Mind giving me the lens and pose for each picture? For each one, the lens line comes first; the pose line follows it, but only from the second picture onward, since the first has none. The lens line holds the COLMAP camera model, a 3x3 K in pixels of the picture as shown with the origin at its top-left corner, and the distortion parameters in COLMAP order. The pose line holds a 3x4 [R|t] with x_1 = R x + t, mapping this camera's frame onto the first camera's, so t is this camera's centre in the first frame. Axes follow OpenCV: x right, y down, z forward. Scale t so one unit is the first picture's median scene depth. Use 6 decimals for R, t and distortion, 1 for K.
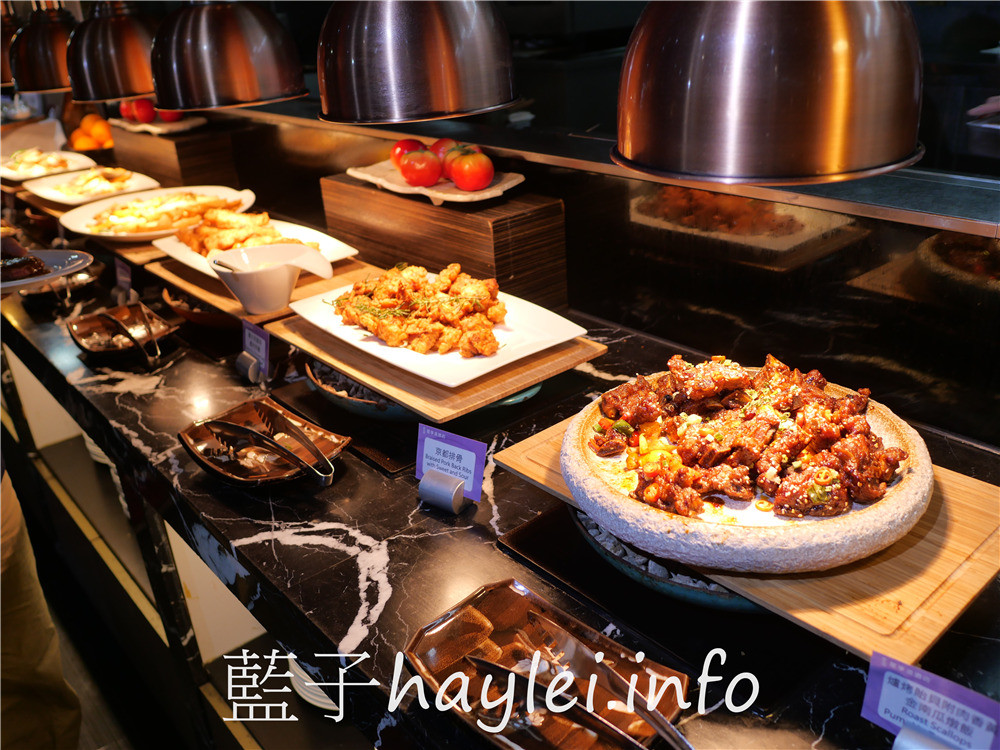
lens RADIAL K [[878.2, 0, 501.3], [0, 878.2, 373.0], [0, 0, 1]] dist [-0.022577, 0.007588]
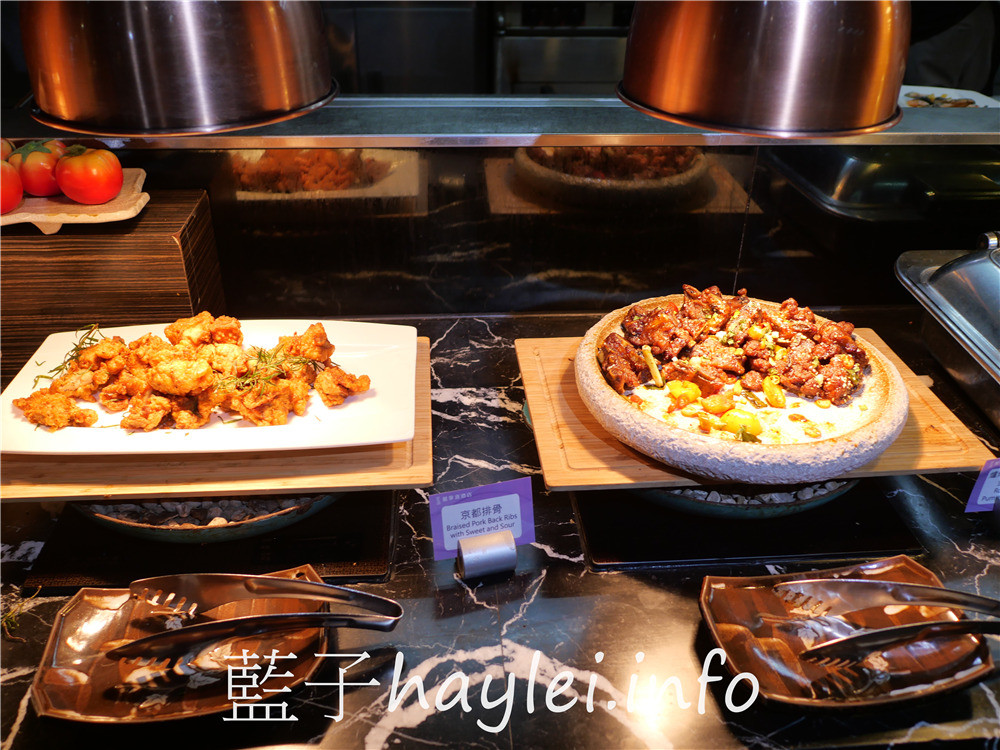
lens RADIAL K [[878.2, 0, 499.7], [0, 878.2, 378.0], [0, 0, 1]] dist [-0.022577, 0.007588]
pose [[0.582993, -0.353789, 0.731404, -0.515240], [0.288110, 0.931736, 0.221044, -0.170414], [-0.759679, 0.081858, 0.645126, 0.375907]]
